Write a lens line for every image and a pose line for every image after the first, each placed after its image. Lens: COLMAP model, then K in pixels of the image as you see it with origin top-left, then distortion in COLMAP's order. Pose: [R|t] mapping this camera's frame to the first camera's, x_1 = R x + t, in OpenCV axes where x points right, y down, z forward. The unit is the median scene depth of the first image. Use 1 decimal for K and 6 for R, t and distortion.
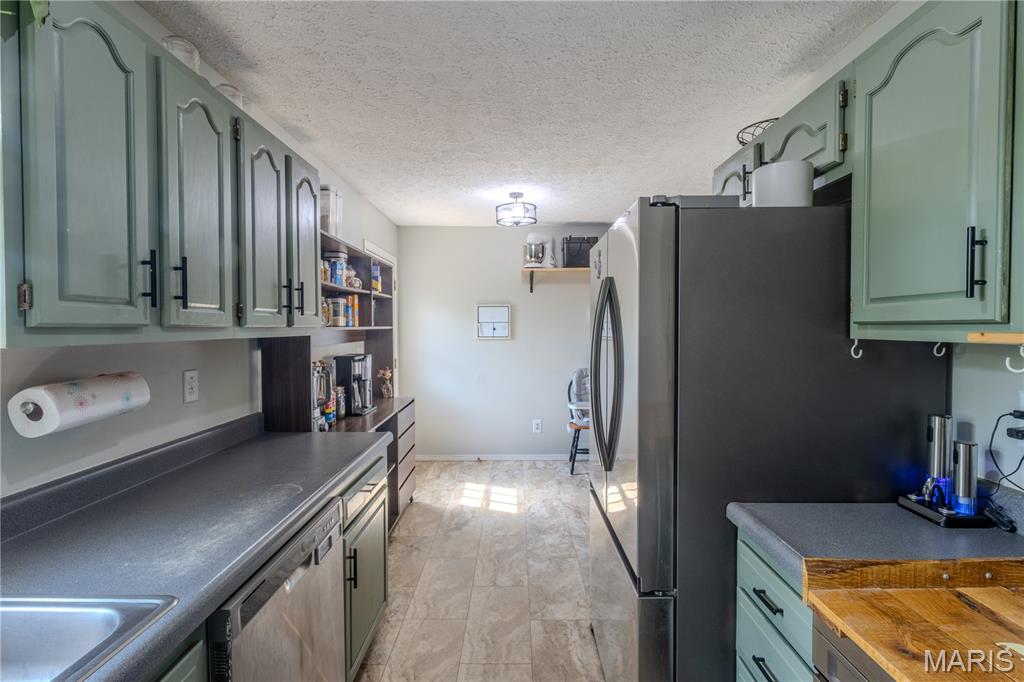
lens RADIAL K [[478.0, 0, 511.8], [0, 478.0, 337.2], [0, 0, 1]] dist [0.001759, 0.000458]
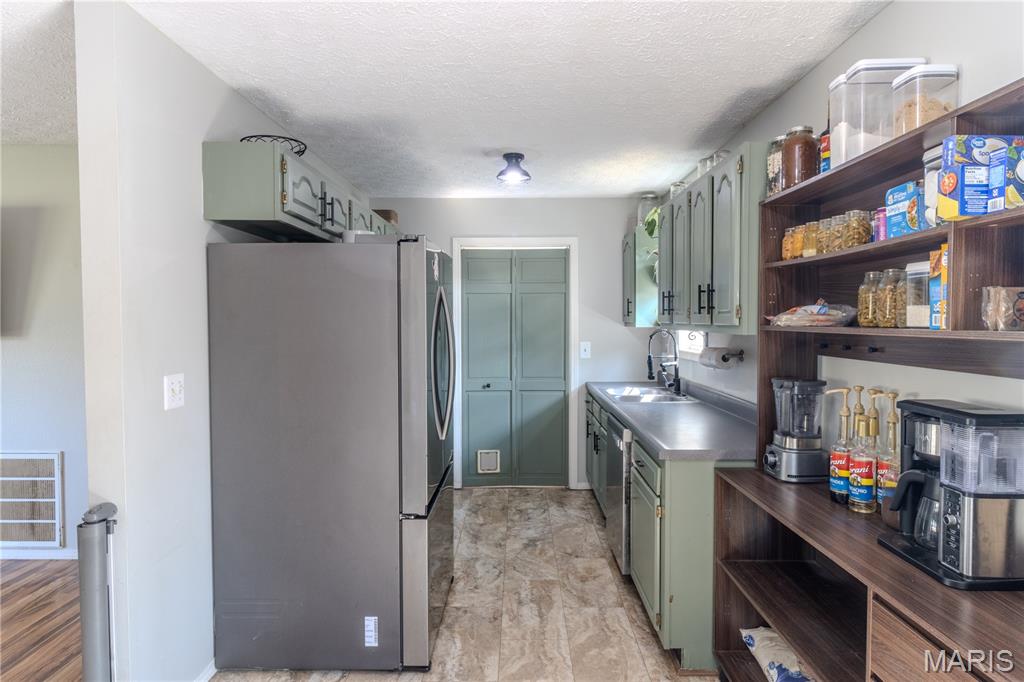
lens RADIAL K [[580.6, 0, 510.0], [0, 580.6, 336.5], [0, 0, 1]] dist [0.001961, 0.001559]
pose [[-0.999962, 0.003282, 0.008138, 0.008194], [0.003707, 0.998600, 0.052762, -0.064261], [-0.007953, 0.052790, -0.998574, 2.261628]]
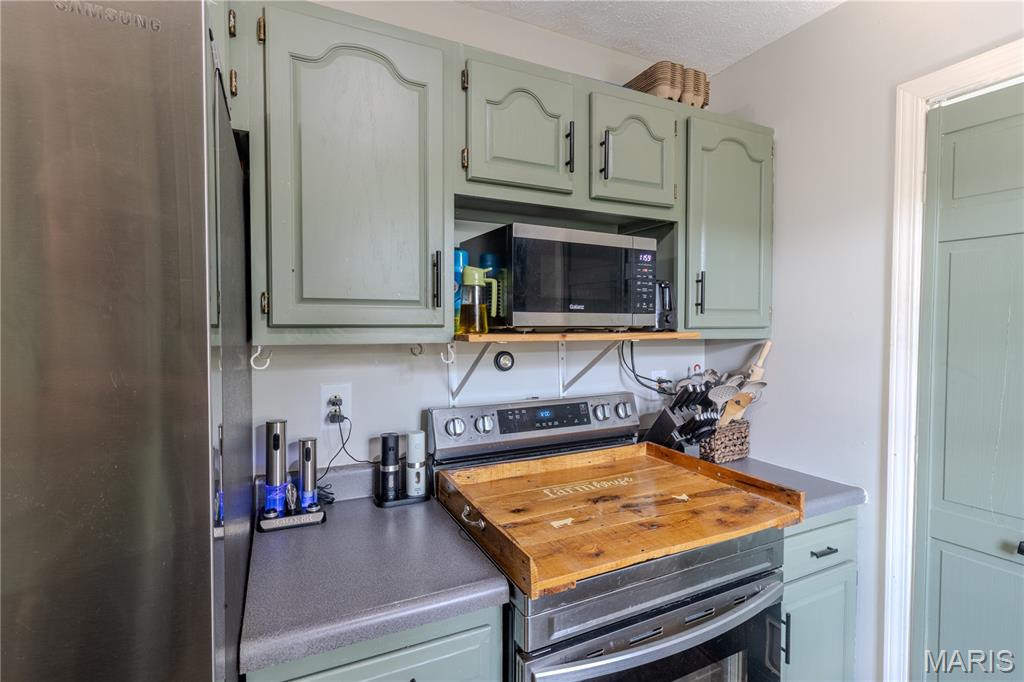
lens RADIAL K [[478.0, 0, 511.8], [0, 478.0, 337.2], [0, 0, 1]] dist [0.001759, 0.000458]
pose [[-0.446118, -0.021354, 0.894719, -0.118439], [0.019514, 0.999246, 0.033579, -0.018728], [-0.894761, 0.032440, -0.445365, 0.642502]]
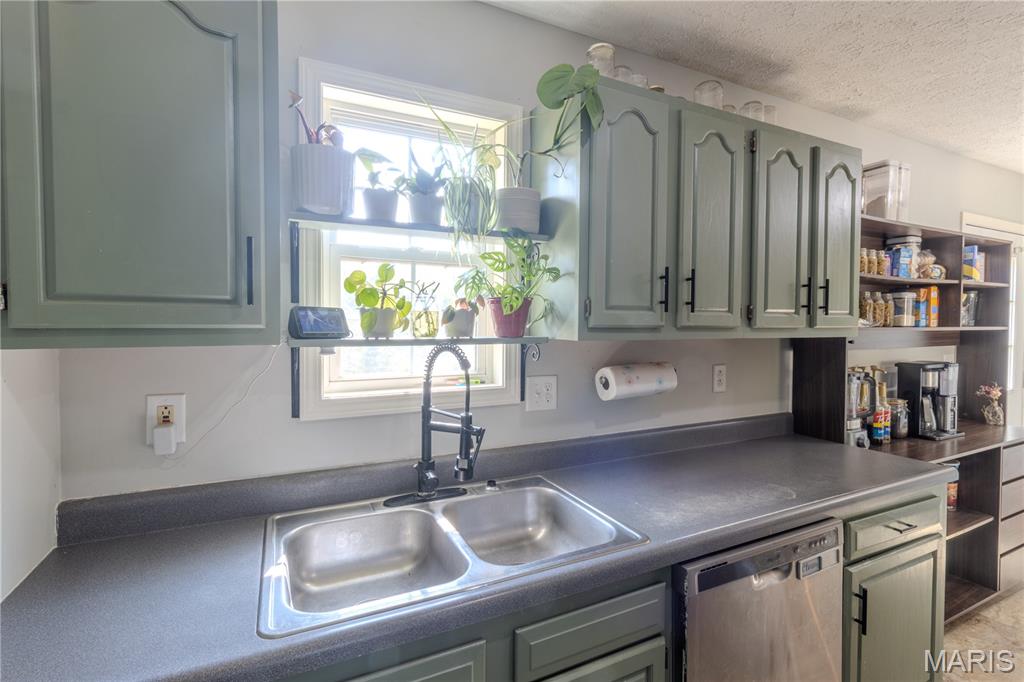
lens RADIAL K [[478.0, 0, 511.8], [0, 478.0, 337.2], [0, 0, 1]] dist [0.001759, 0.000458]
pose [[0.443418, 0.026865, -0.895912, 0.117523], [-0.023238, 0.999559, 0.018472, -0.005611], [0.896013, 0.012629, 0.443847, 0.040070]]
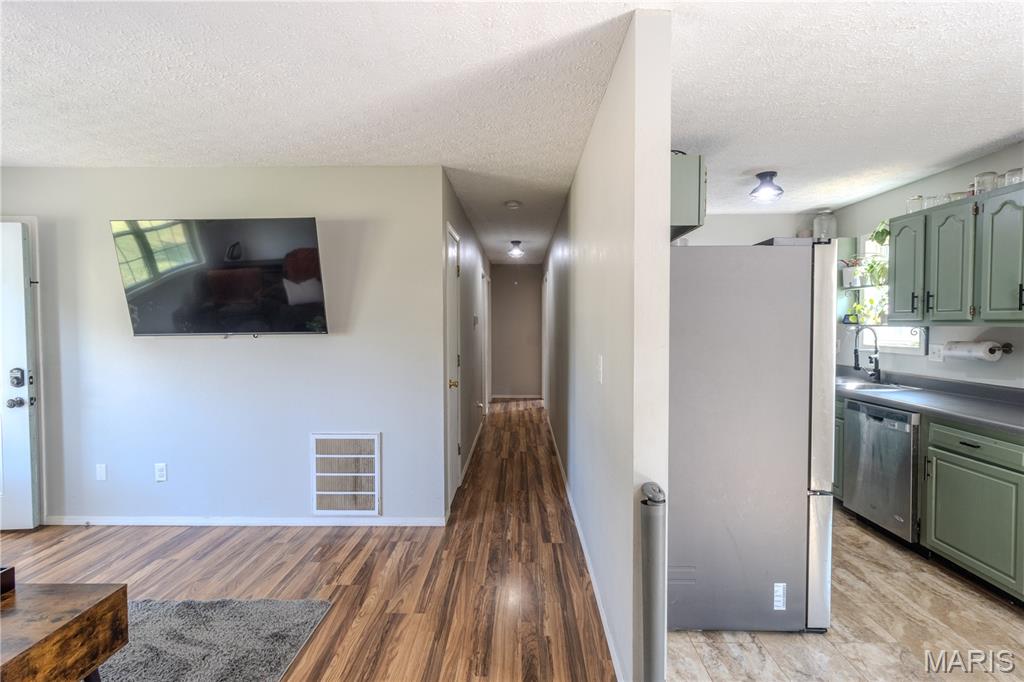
lens RADIAL K [[478.0, 0, 511.8], [0, 478.0, 337.2], [0, 0, 1]] dist [0.001759, 0.000458]
pose [[-0.999857, 0.003741, 0.016516, 0.872811], [0.004639, 0.998491, 0.054722, -0.049055], [-0.016287, 0.054790, -0.998365, 2.170751]]
